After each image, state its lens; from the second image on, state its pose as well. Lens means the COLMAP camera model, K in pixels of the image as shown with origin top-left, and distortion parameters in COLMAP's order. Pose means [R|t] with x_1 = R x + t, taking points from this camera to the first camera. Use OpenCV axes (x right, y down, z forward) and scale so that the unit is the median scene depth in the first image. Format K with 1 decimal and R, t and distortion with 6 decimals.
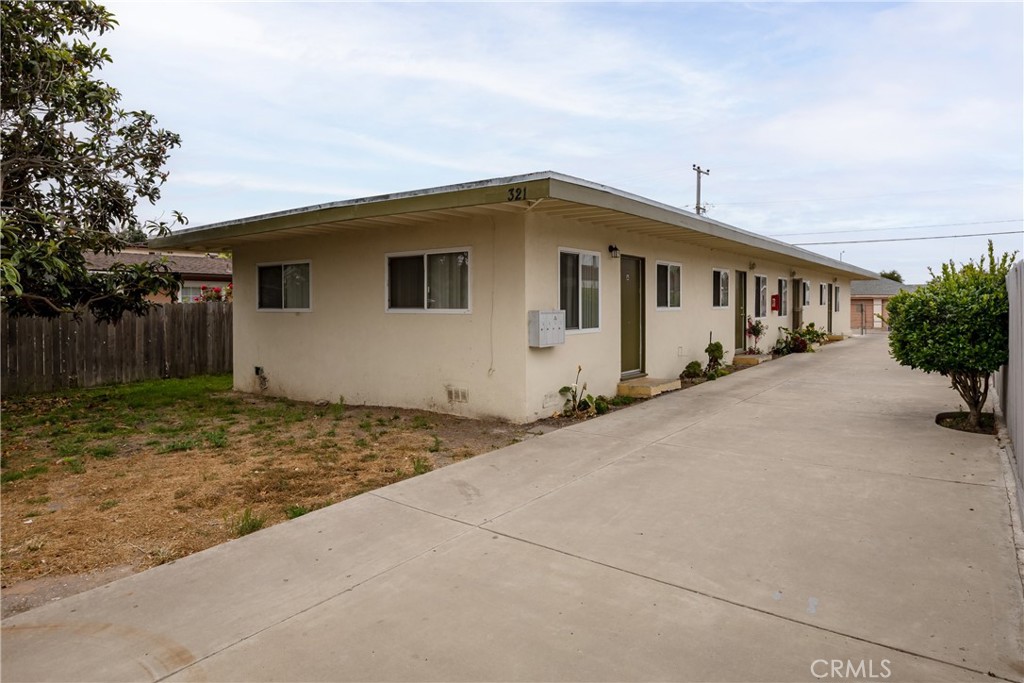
lens RADIAL K [[600.9, 0, 516.5], [0, 600.9, 311.5], [0, 0, 1]] dist [-0.006205, 0.000308]
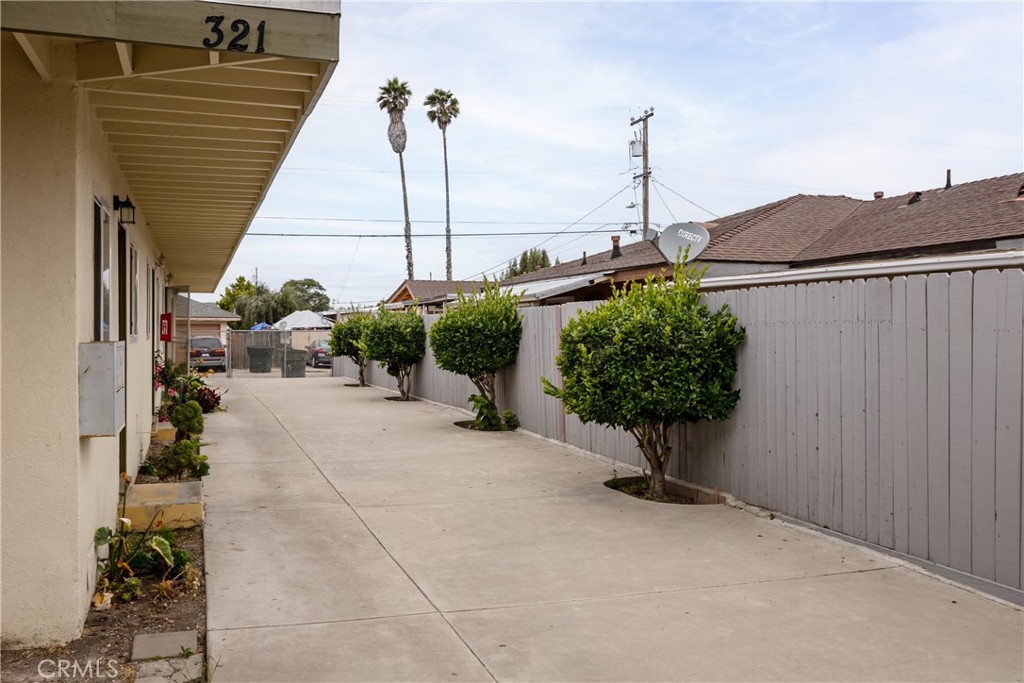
lens RADIAL K [[1012.9, 0, 513.7], [0, 1012.9, 342.5], [0, 0, 1]] dist [0.012485, 0.000000]
pose [[0.579732, -0.004938, 0.814793, -0.289084], [0.005374, 0.999983, 0.002237, -0.000992], [-0.814790, 0.003082, 0.579748, 0.334362]]
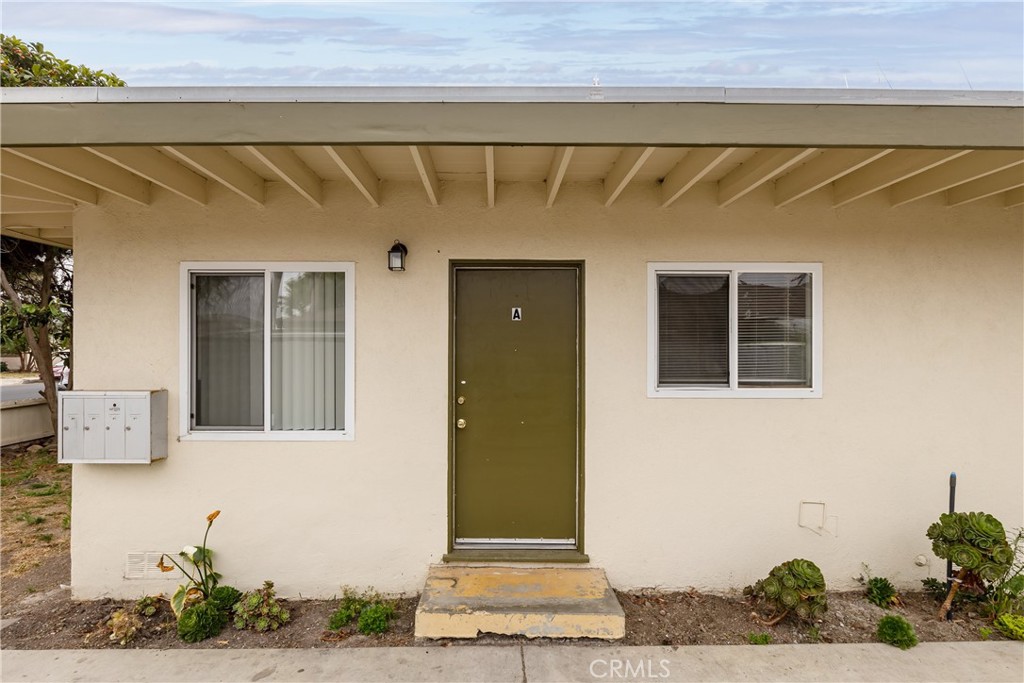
lens RADIAL K [[501.8, 0, 507.4], [0, 501.8, 341.5], [0, 0, 1]] dist [-0.001625, -0.000168]
pose [[0.613695, 0.007788, -0.789505, 0.499424], [-0.012270, 0.999925, 0.000326, -0.040108], [0.789448, 0.009487, 0.613744, 0.856520]]
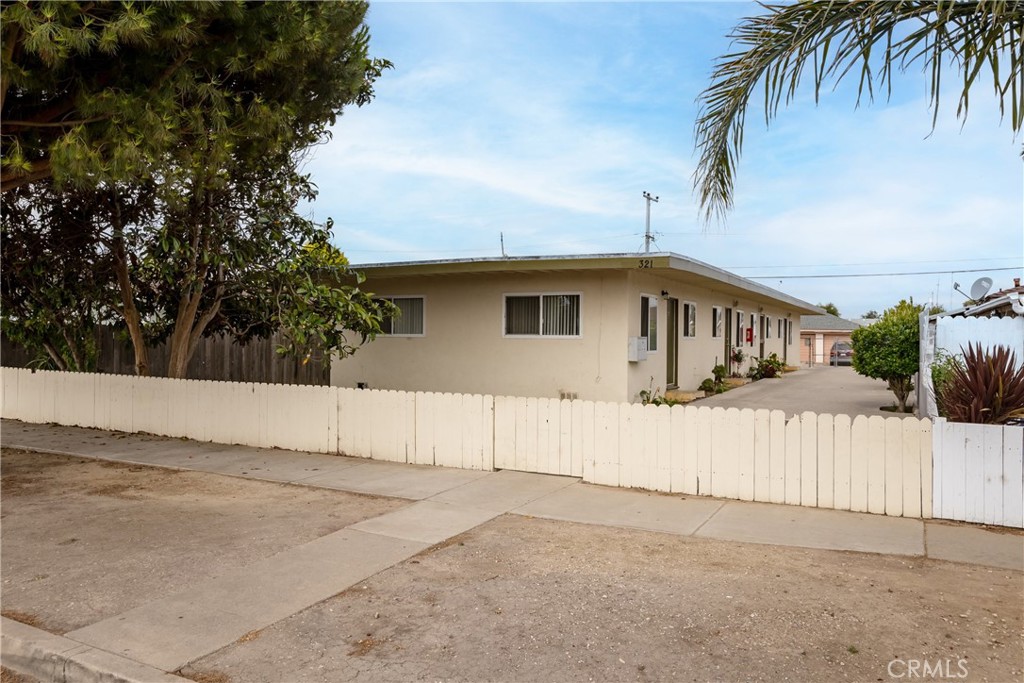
lens RADIAL K [[746.5, 0, 512.2], [0, 746.5, 336.8], [0, 0, 1]] dist [0.003030, -0.001163]
pose [[0.986692, 0.011489, 0.162191, -0.466810], [-0.009657, 0.999880, -0.012077, 0.019902], [-0.162310, 0.010351, 0.986685, -0.636866]]
